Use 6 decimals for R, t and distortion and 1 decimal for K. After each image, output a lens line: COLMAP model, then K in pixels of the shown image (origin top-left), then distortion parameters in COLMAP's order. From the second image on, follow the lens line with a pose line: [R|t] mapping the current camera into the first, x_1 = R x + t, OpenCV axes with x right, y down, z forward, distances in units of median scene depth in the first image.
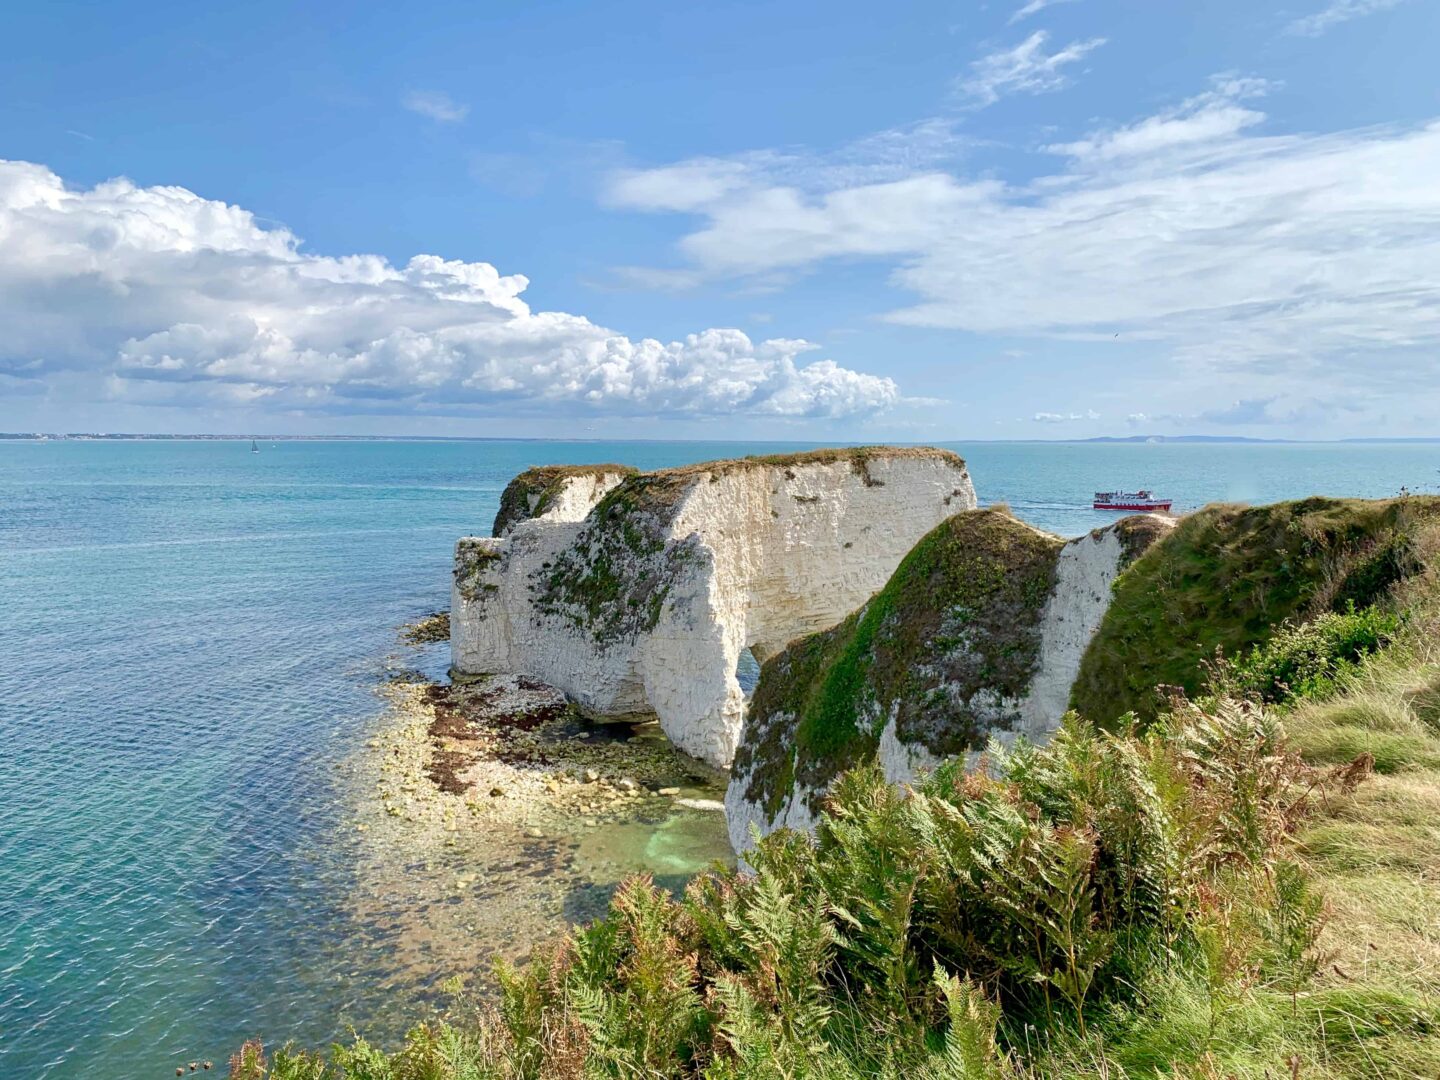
lens RADIAL K [[1683.6, 0, 720.0], [0, 1683.6, 540.0], [0, 0, 1]] dist [-0.023624, -0.026848]
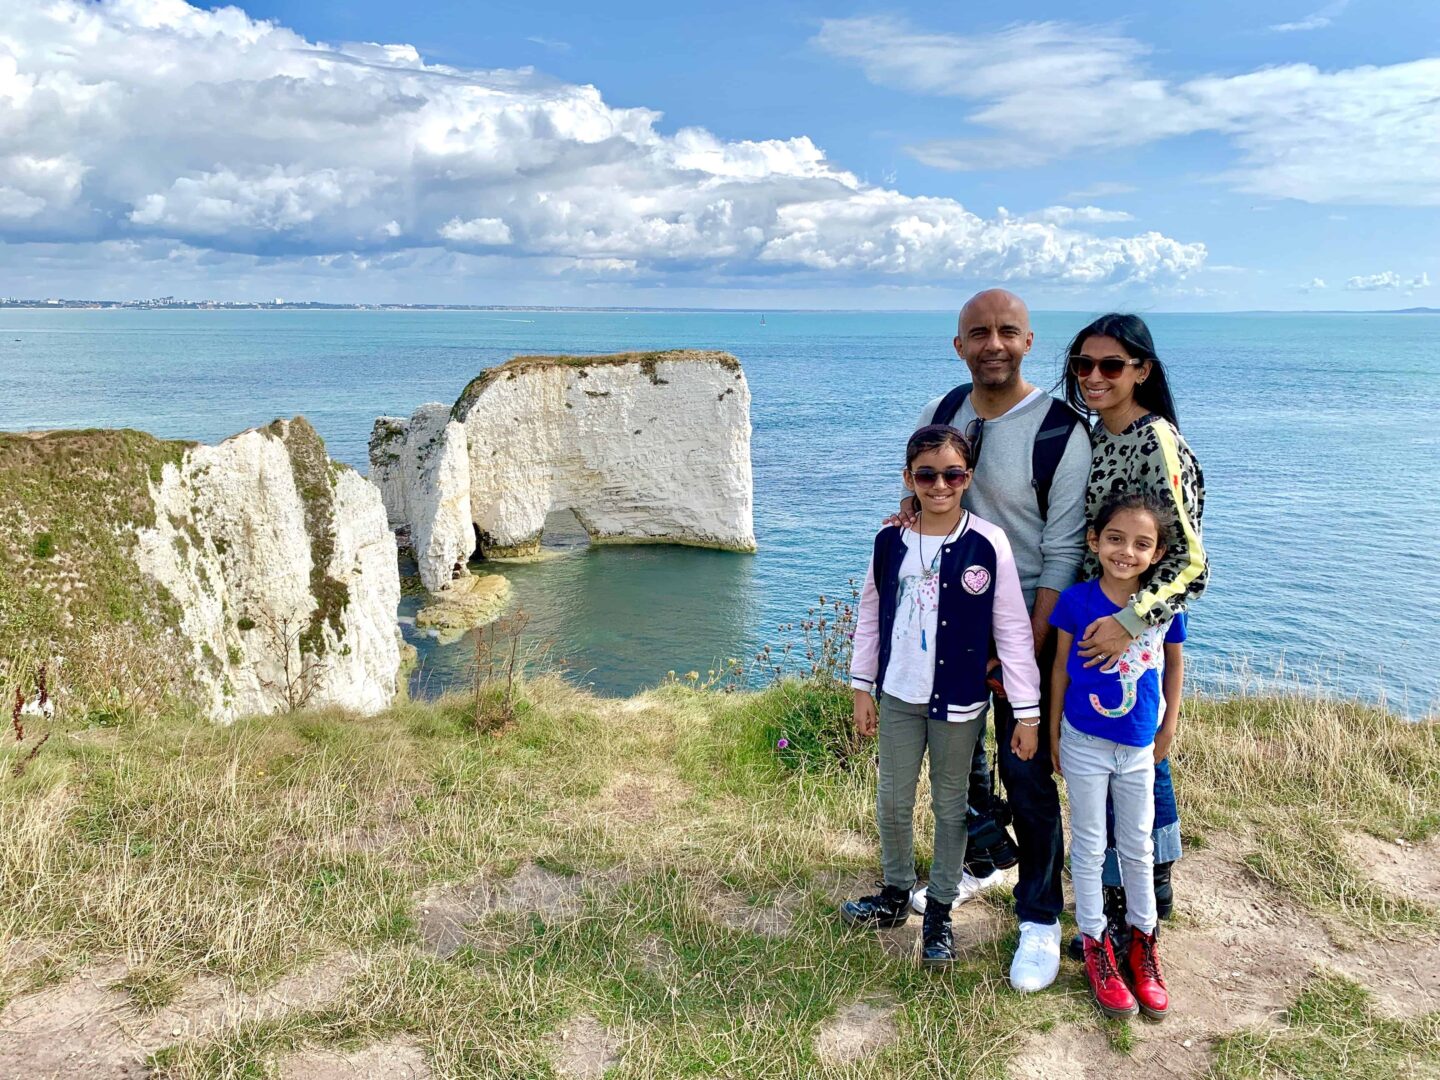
lens RADIAL K [[1683.6, 0, 720.0], [0, 1683.6, 540.0], [0, 0, 1]] dist [-0.023624, -0.026848]
pose [[0.963077, 0.046595, -0.265165, 0.463111], [-0.024340, 0.995945, 0.086604, -0.026050], [0.268125, -0.076953, 0.960306, -0.170437]]
